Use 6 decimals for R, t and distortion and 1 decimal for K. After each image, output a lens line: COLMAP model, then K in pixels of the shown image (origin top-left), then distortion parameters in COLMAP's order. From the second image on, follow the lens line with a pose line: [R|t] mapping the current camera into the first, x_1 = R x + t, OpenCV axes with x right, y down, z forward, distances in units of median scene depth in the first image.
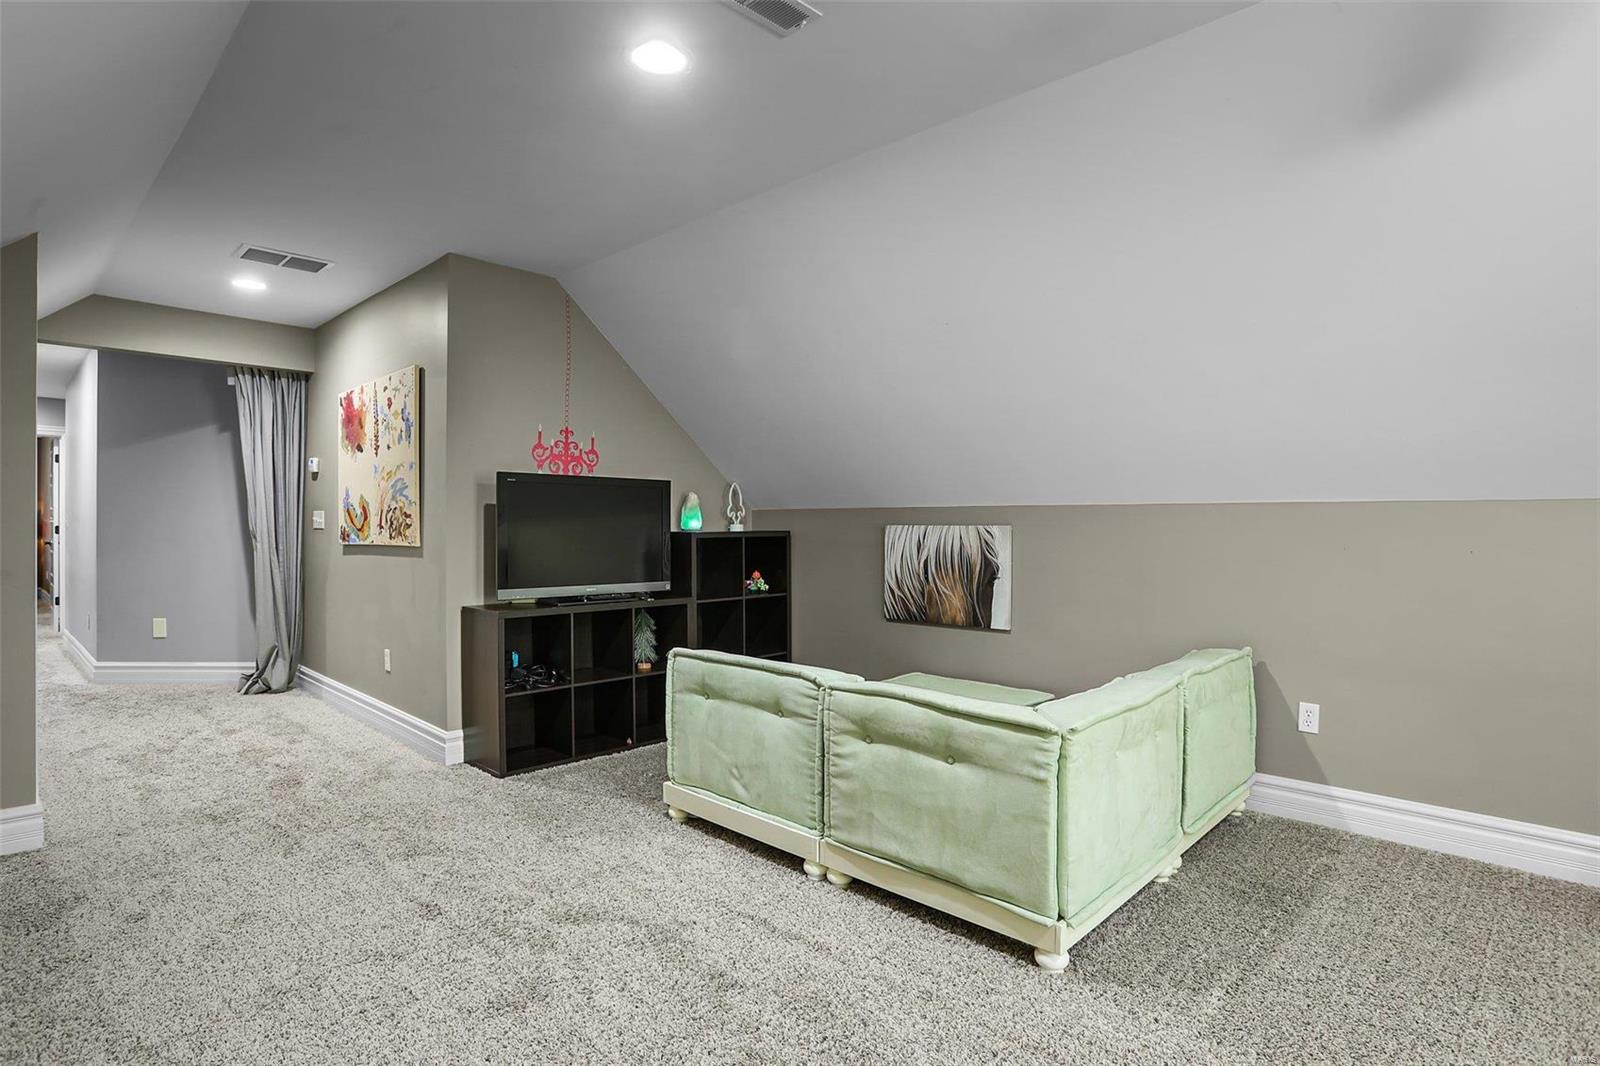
lens RADIAL K [[797.2, 0, 768.6], [0, 797.2, 524.7], [0, 0, 1]] dist [-0.048986, 0.009252]
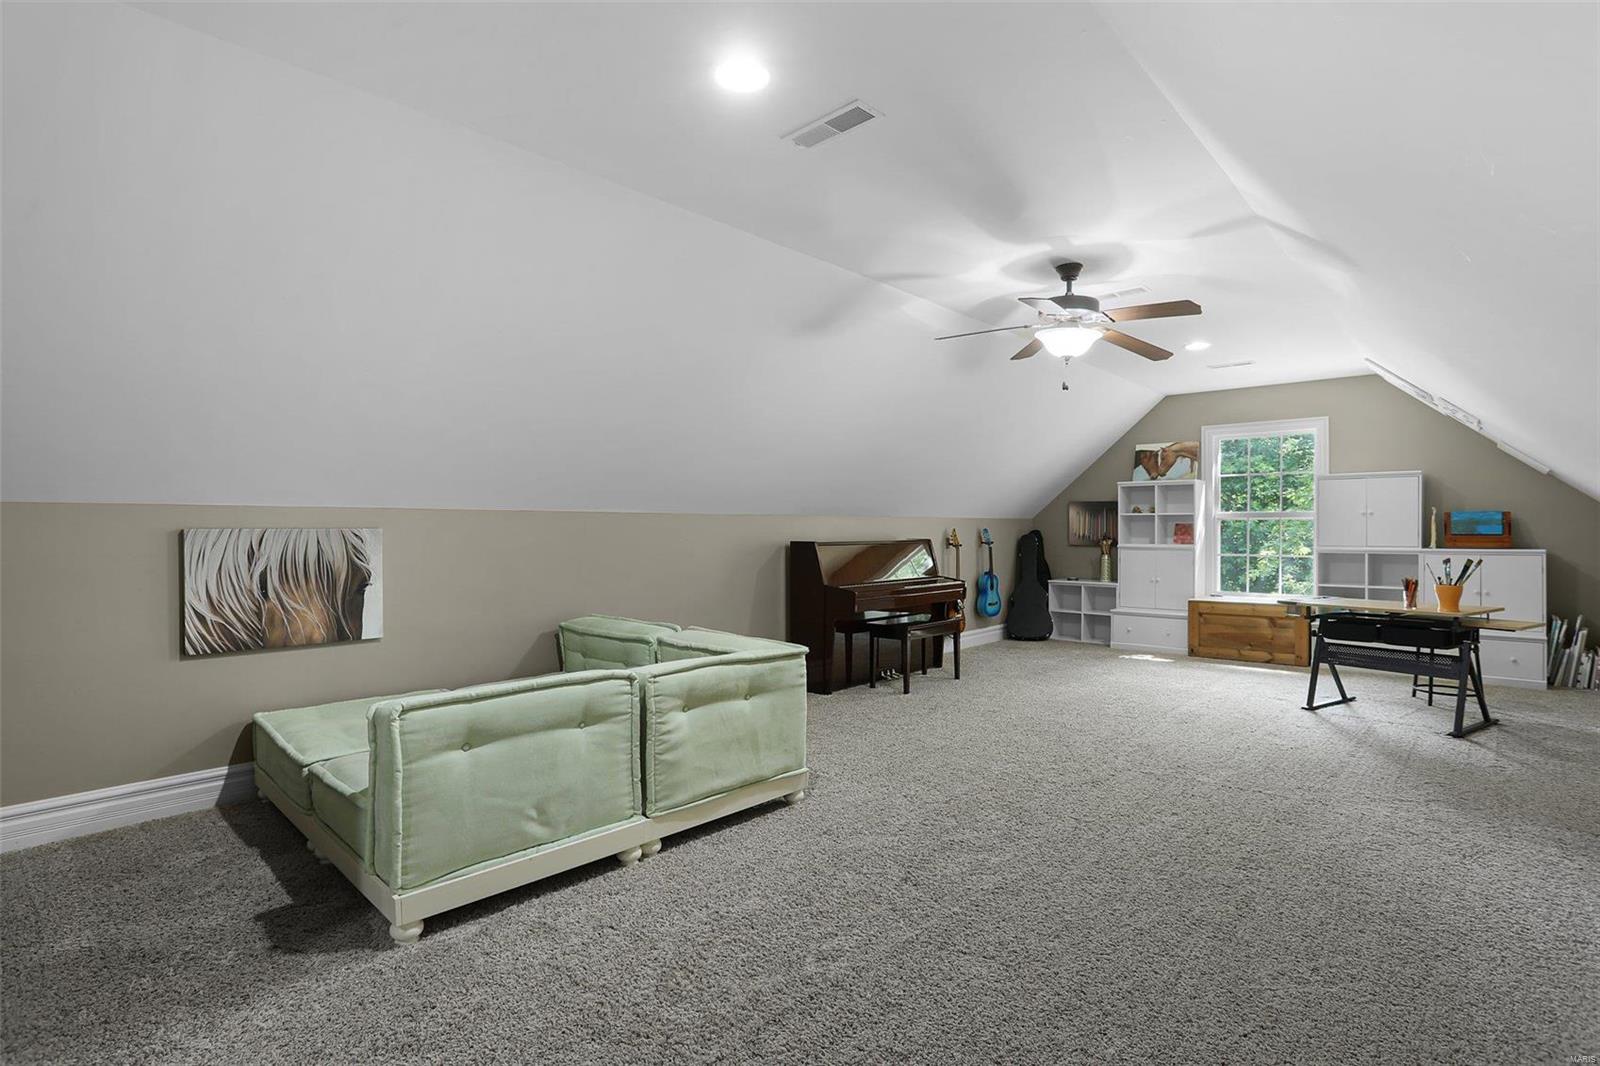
lens RADIAL K [[785.8, 0, 762.5], [0, 785.8, 529.7], [0, 0, 1]] dist [-0.043048, 0.011830]
pose [[0.020942, -0.002799, 0.999777, -0.611613], [0.001164, 0.999995, 0.002775, 0.000083], [-0.999780, 0.001106, 0.020945, 0.504957]]
